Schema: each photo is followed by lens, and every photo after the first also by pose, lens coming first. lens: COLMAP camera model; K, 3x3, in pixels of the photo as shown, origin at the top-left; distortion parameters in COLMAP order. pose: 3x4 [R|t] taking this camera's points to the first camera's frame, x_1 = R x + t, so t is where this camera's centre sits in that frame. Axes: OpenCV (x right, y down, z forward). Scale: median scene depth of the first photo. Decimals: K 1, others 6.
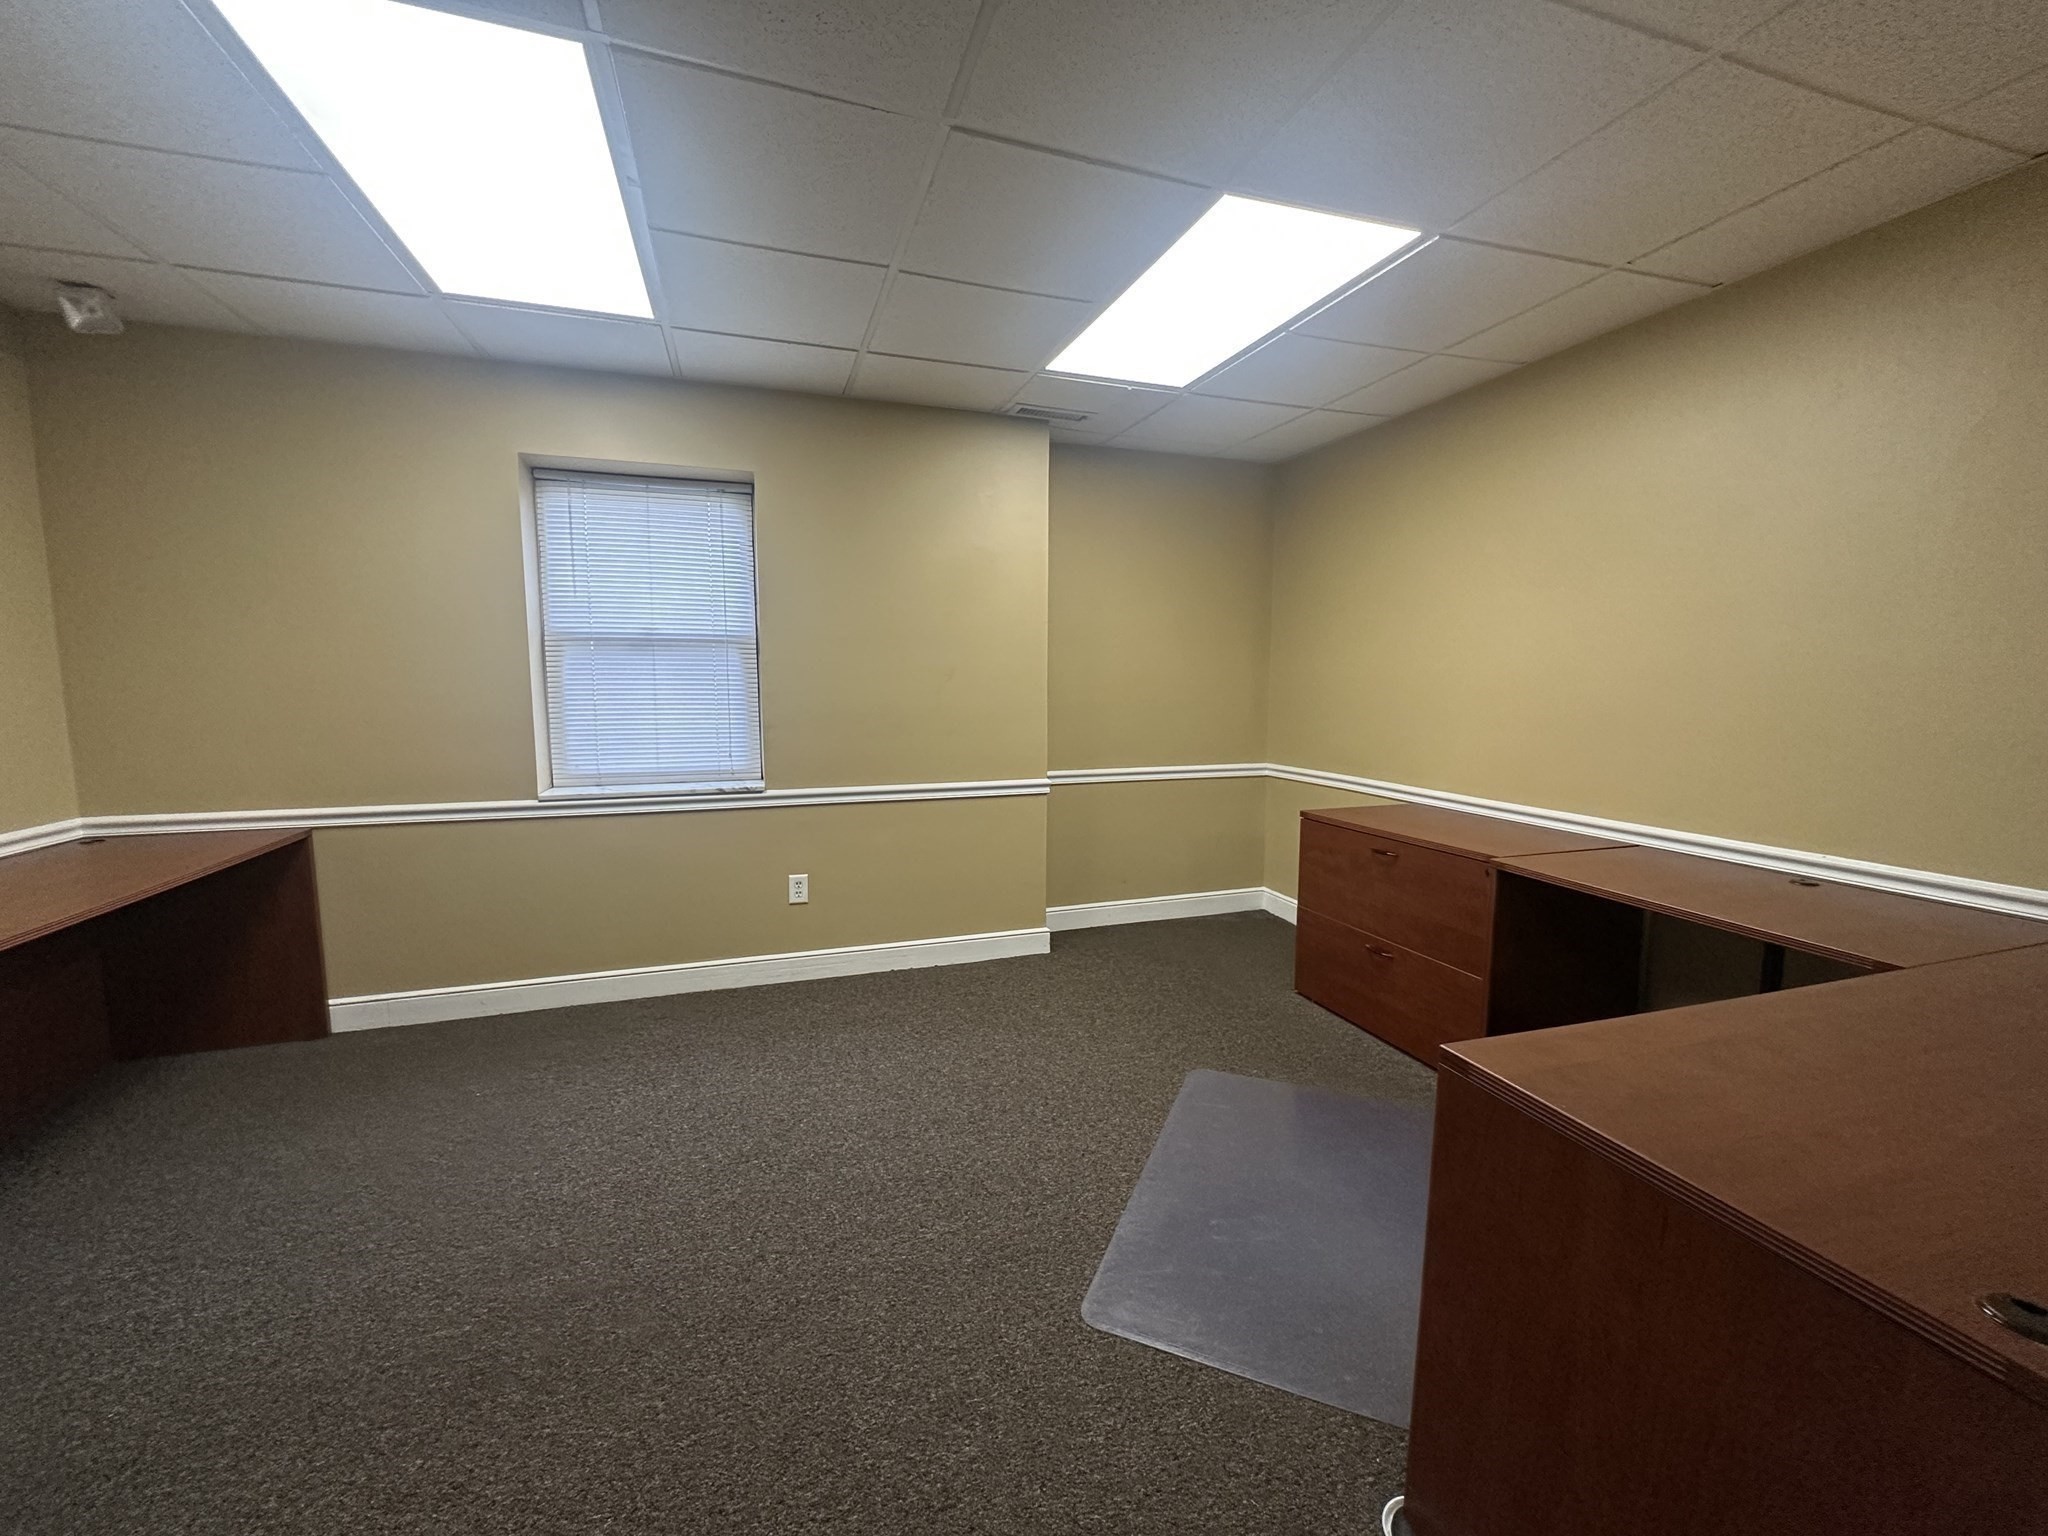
lens RADIAL K [[816.9, 0, 1024.0], [0, 816.9, 768.0], [0, 0, 1]] dist [-0.004200, 0.001115]
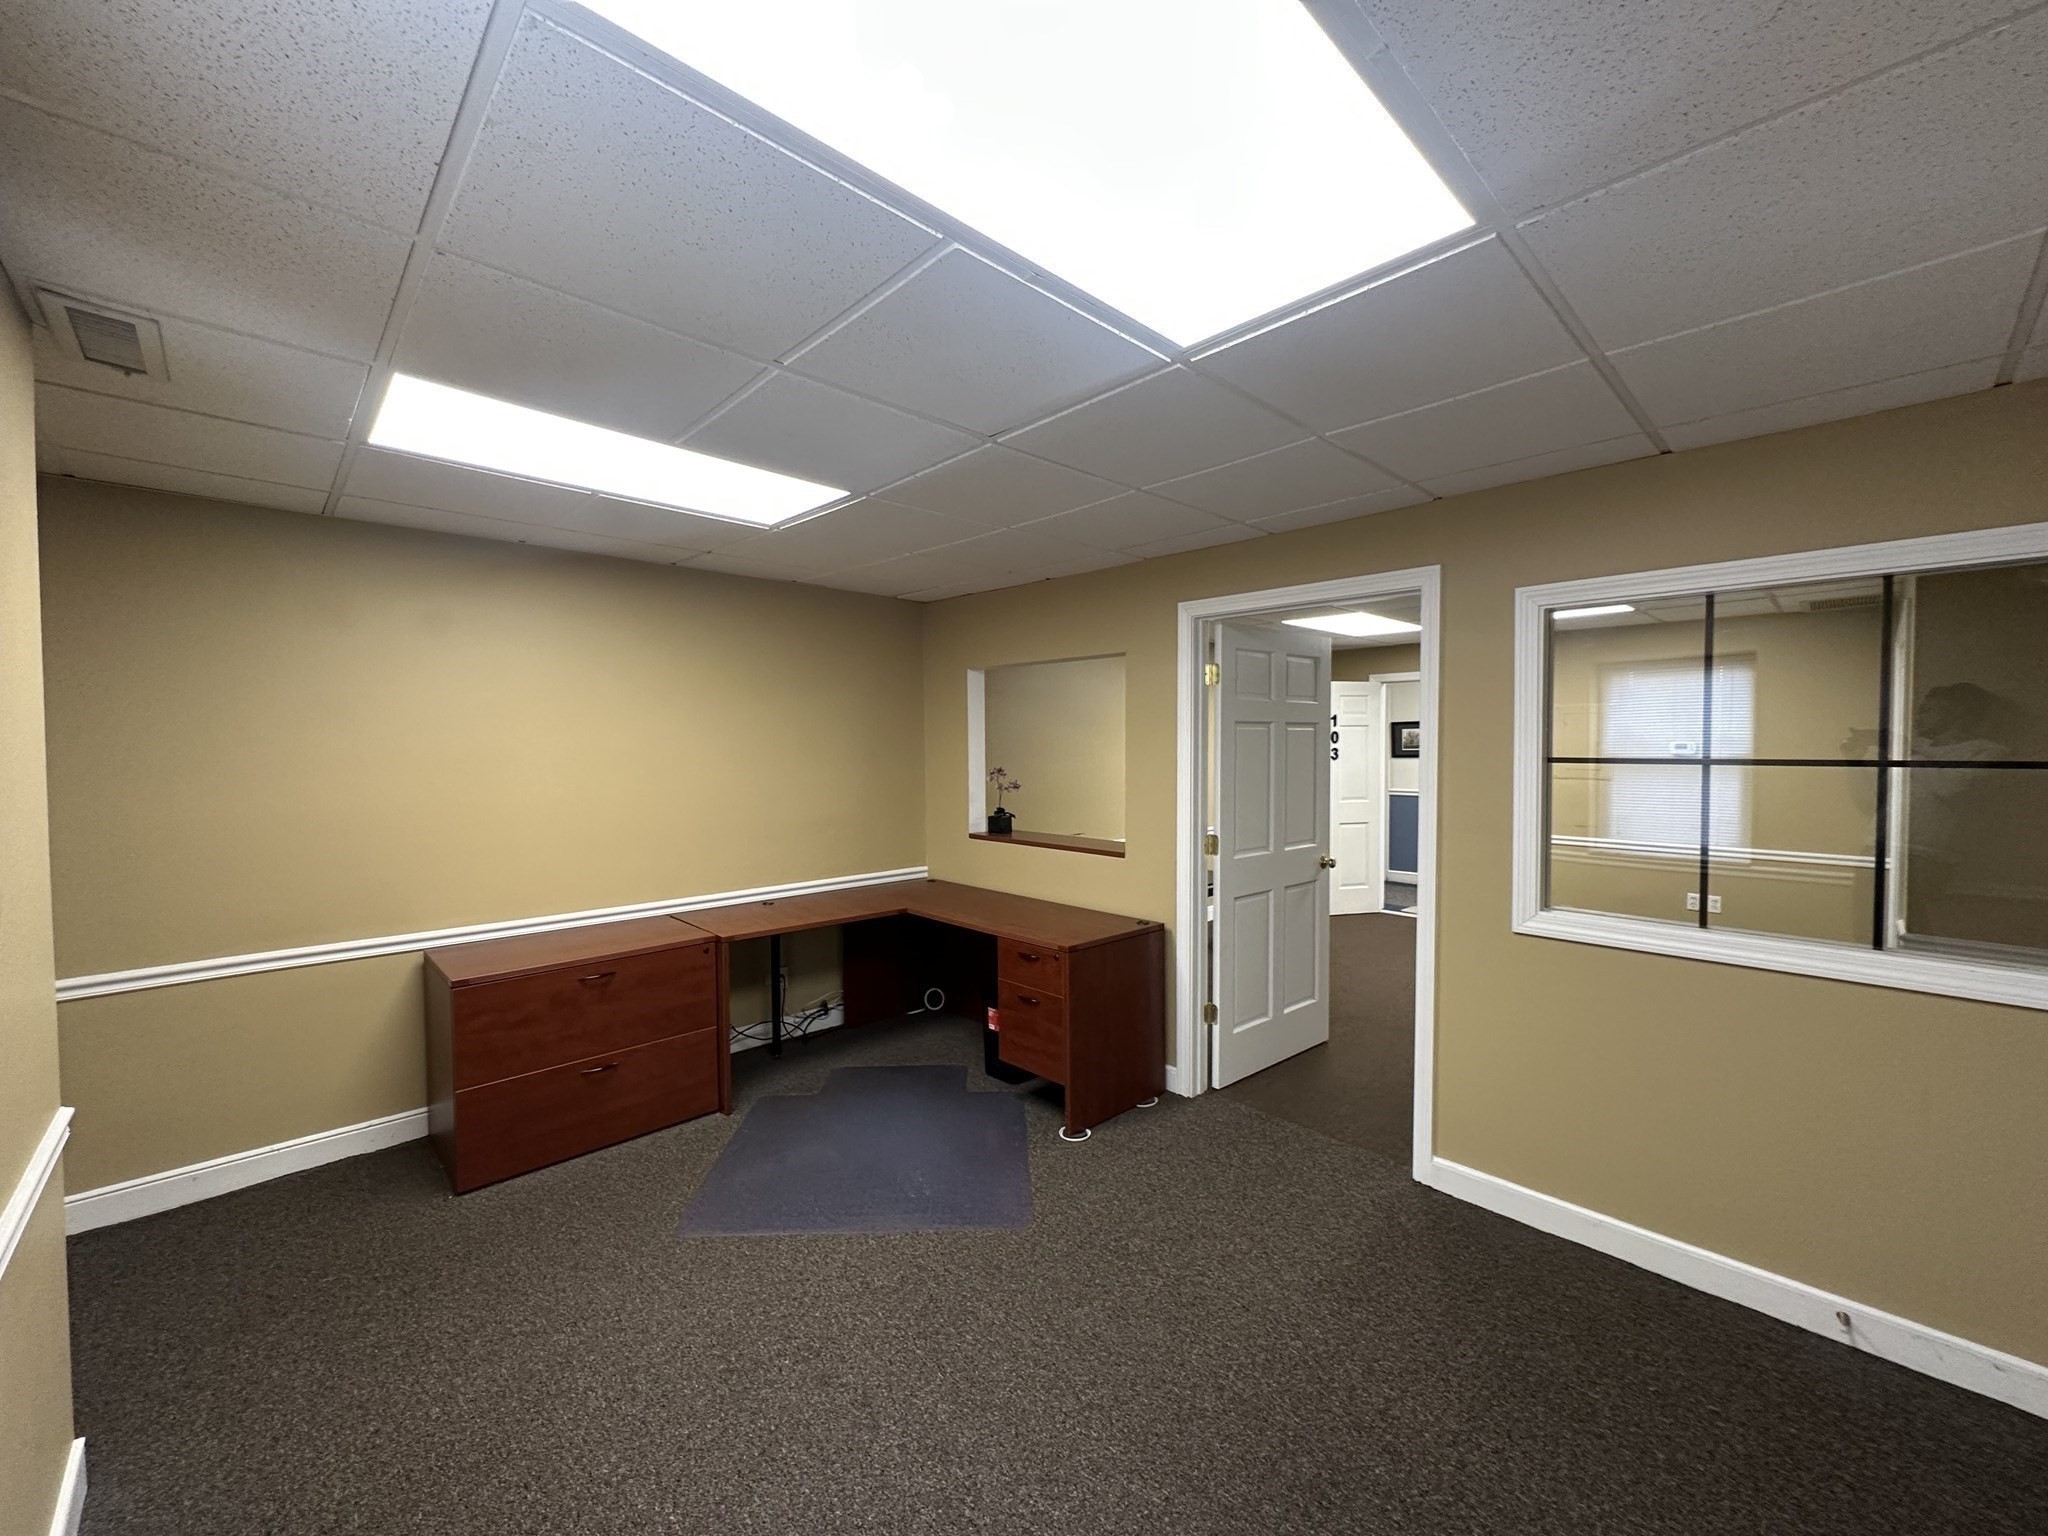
lens RADIAL K [[816.9, 0, 1024.0], [0, 816.9, 768.0], [0, 0, 1]] dist [-0.004200, 0.001115]
pose [[-0.425140, -0.028768, 0.904670, -0.900963], [0.101557, 0.991667, 0.079261, -0.231559], [-0.899412, 0.125573, -0.418676, 1.045739]]
